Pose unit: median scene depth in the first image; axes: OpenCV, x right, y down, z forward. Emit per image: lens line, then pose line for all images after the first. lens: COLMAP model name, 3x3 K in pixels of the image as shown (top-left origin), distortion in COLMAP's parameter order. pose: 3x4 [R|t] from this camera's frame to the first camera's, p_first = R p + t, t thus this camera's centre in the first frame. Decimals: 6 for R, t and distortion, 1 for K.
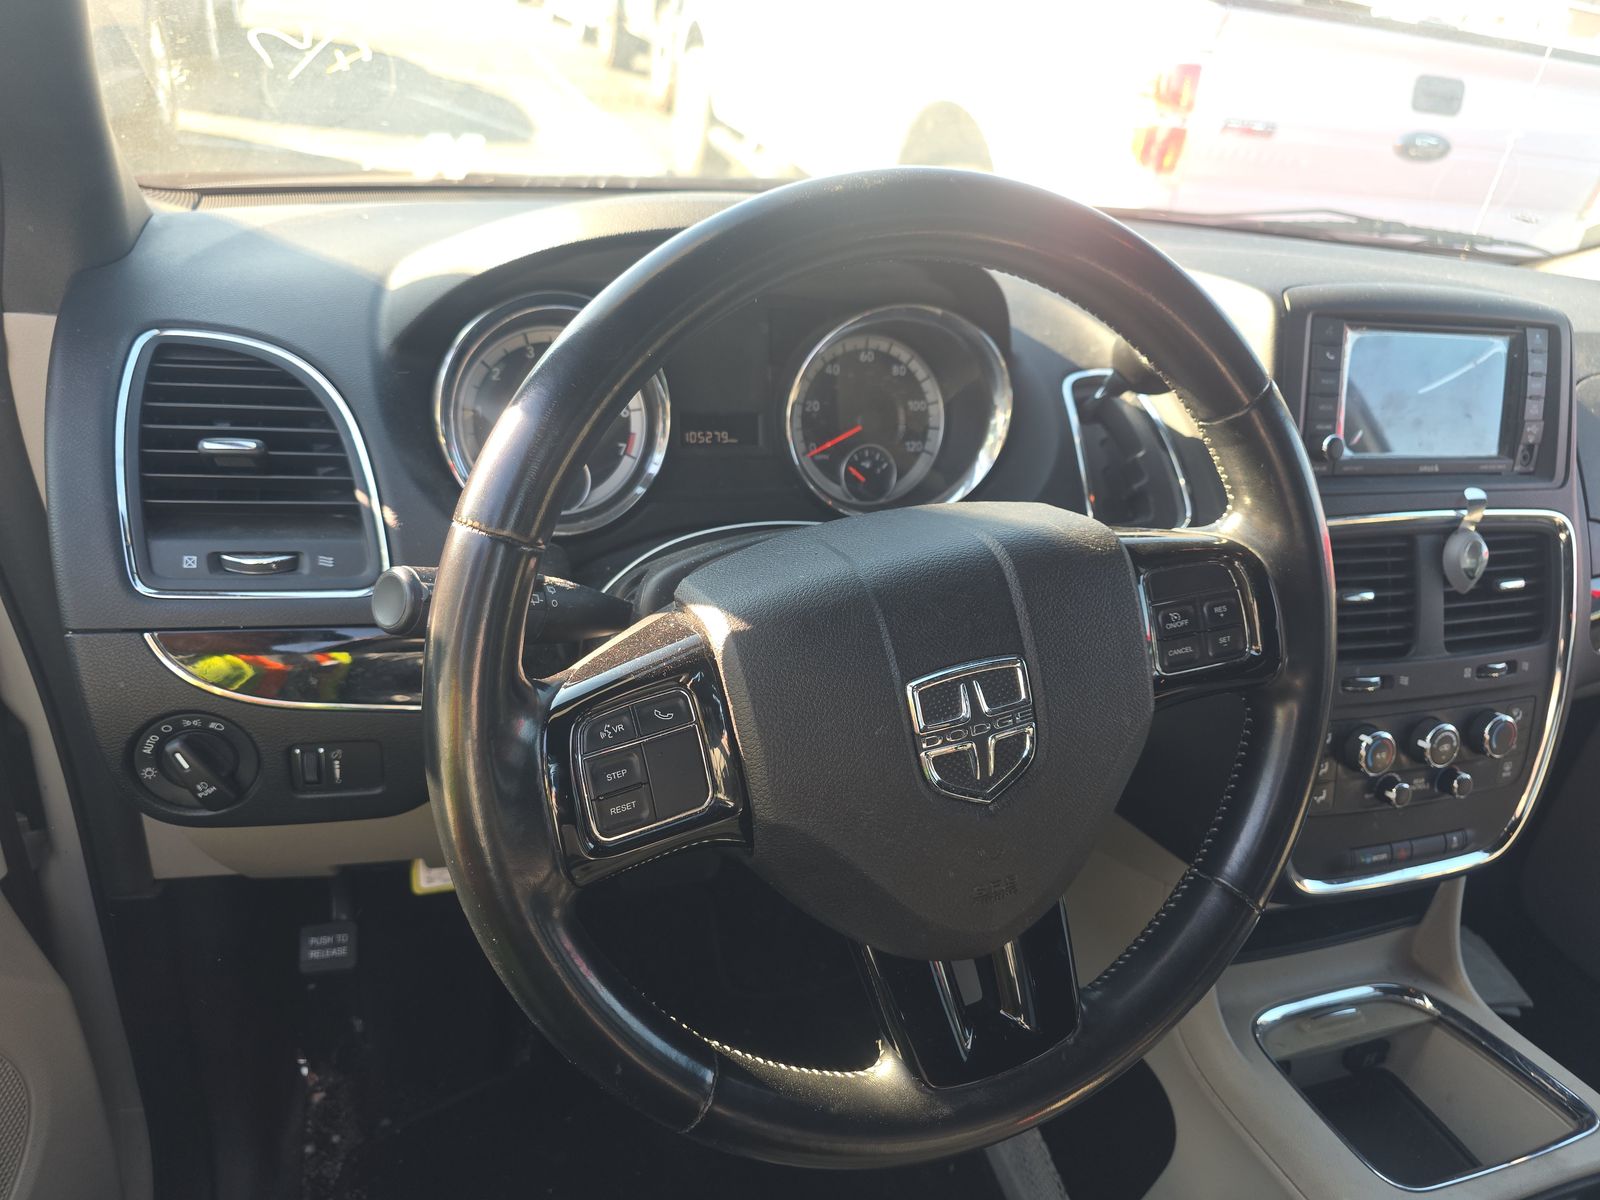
lens RADIAL K [[1022.7, 0, 834.2], [0, 1022.7, 592.3], [0, 0, 1]] dist [0.052715, -0.061756]
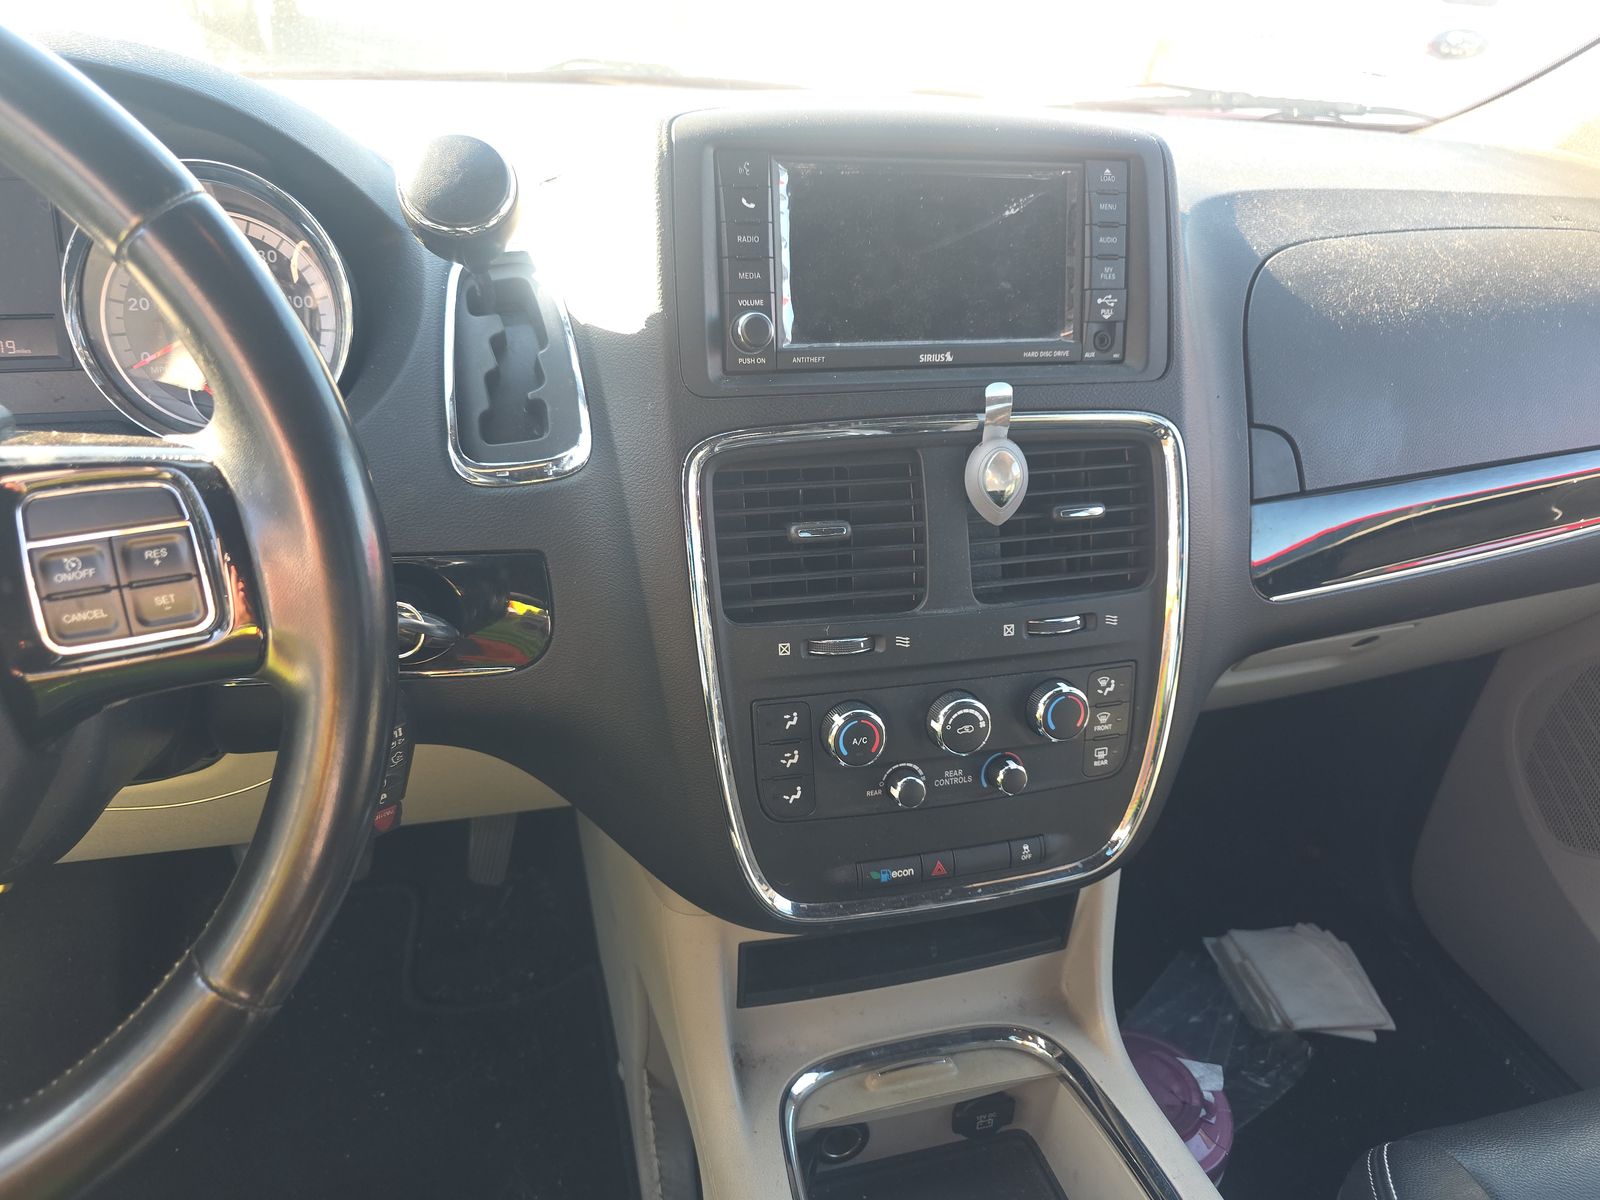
lens RADIAL K [[1022.7, 0, 834.2], [0, 1022.7, 592.3], [0, 0, 1]] dist [0.052715, -0.061756]
pose [[0.995027, -0.018622, -0.097849, 0.553415], [0.021373, 0.999403, 0.027139, 0.026808], [0.097286, -0.029095, 0.994831, 0.243650]]
